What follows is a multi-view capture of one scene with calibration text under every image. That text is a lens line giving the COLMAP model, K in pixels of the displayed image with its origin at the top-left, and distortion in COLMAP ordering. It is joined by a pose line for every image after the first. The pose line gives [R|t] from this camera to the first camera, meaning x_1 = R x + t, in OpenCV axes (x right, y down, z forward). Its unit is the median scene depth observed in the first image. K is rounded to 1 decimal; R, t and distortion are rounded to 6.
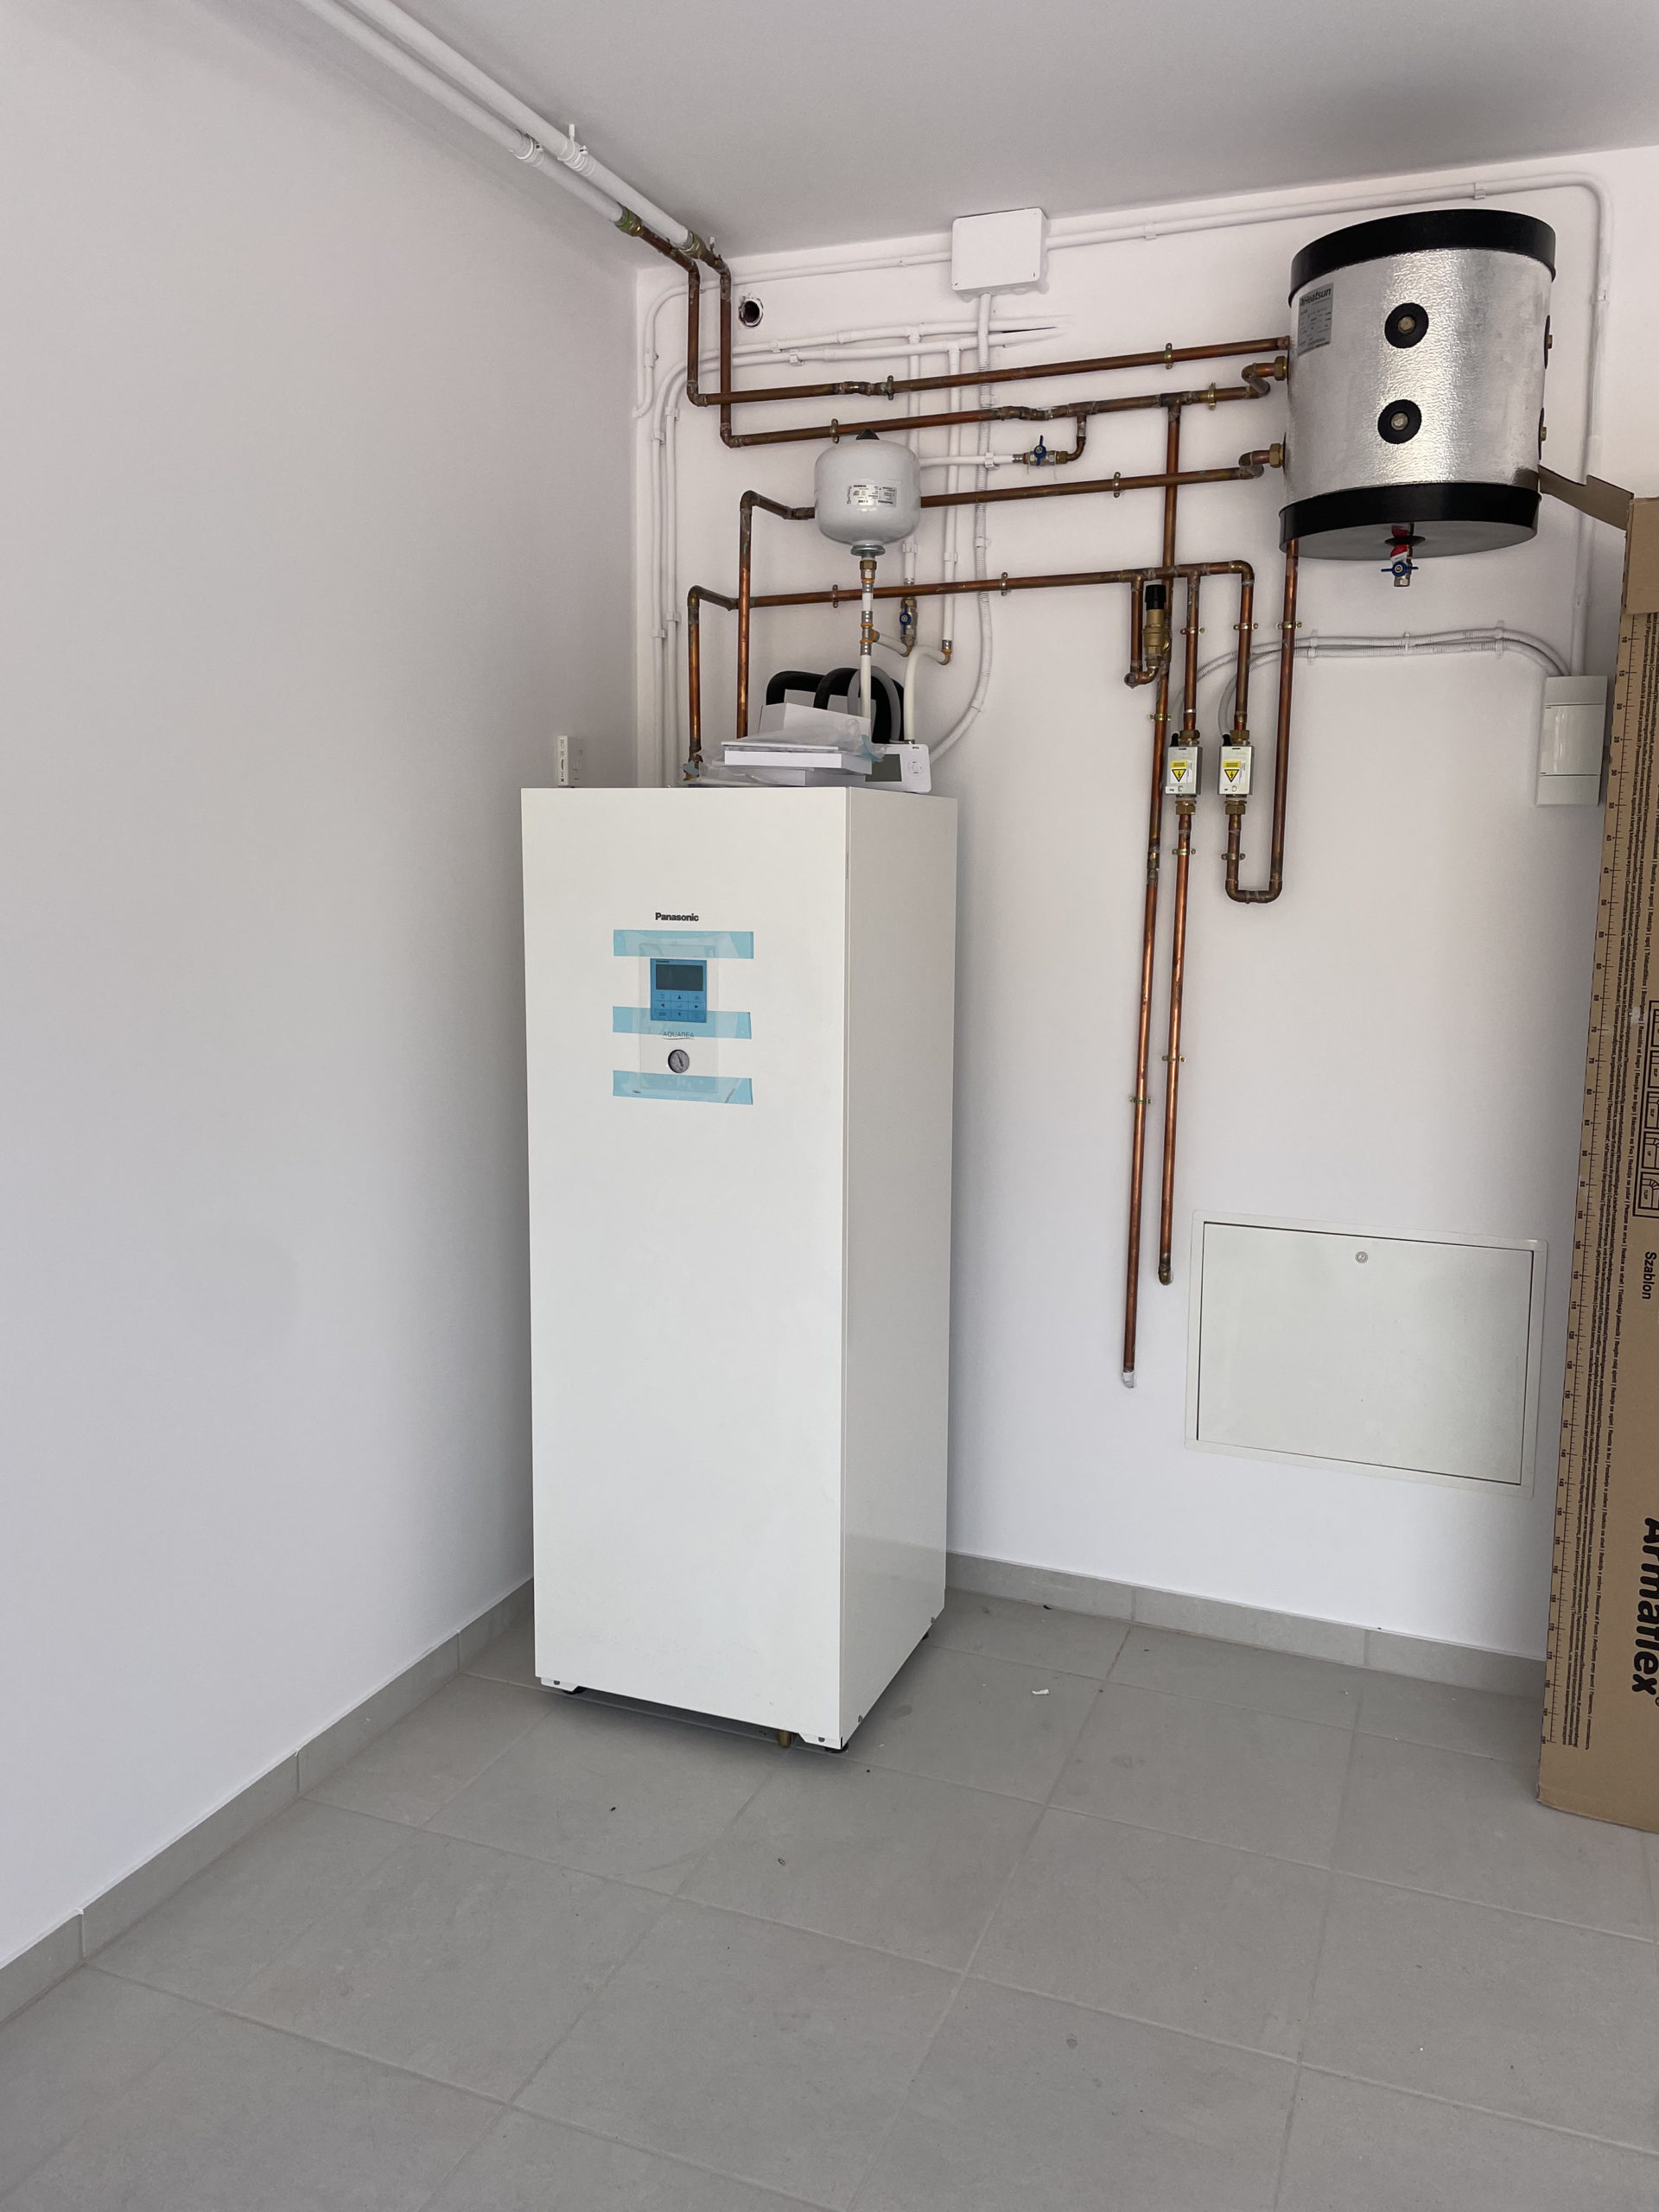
lens RADIAL K [[1662.6, 0, 835.6], [0, 1662.6, 1115.3], [0, 0, 1]] dist [0.037636, -0.004807]
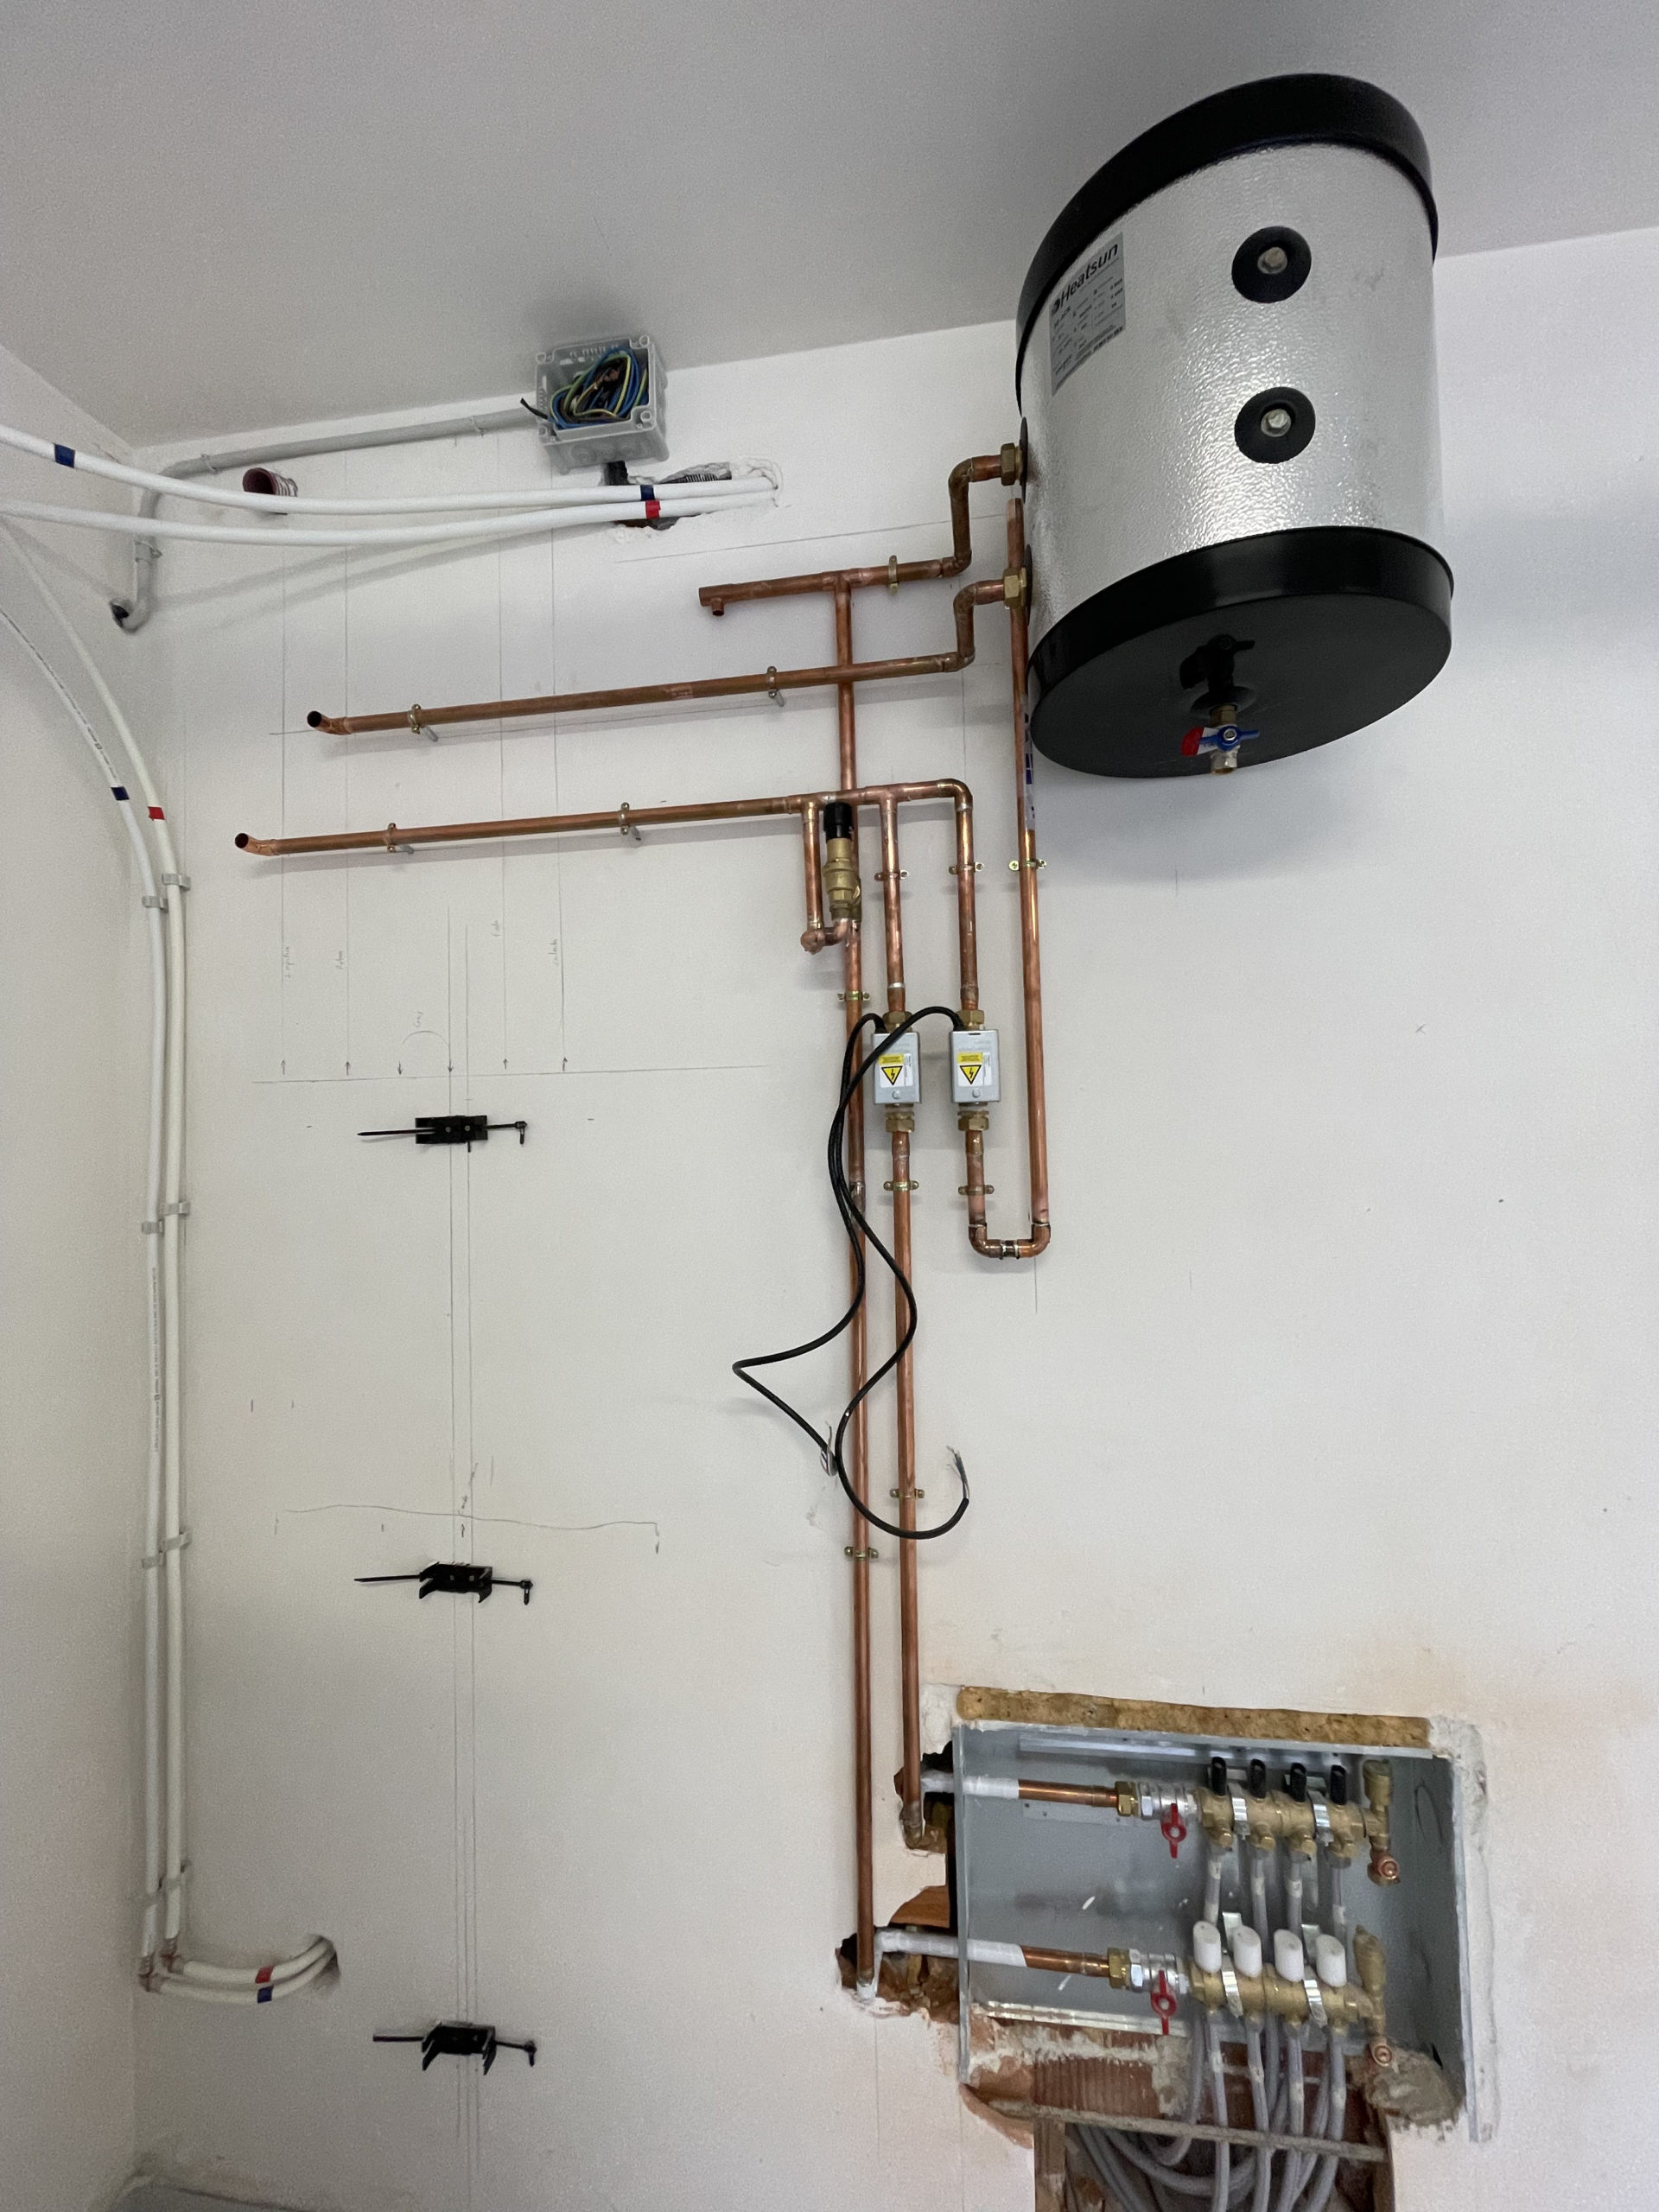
lens RADIAL K [[887.9, 0, 835.7], [0, 887.9, 1112.5], [0, 0, 1]] dist [0.000593, -0.000033]
pose [[0.971028, -0.025569, 0.237593, 0.100291], [0.074305, 0.977279, -0.198507, -0.121067], [-0.227119, 0.210410, 0.950865, 0.673968]]
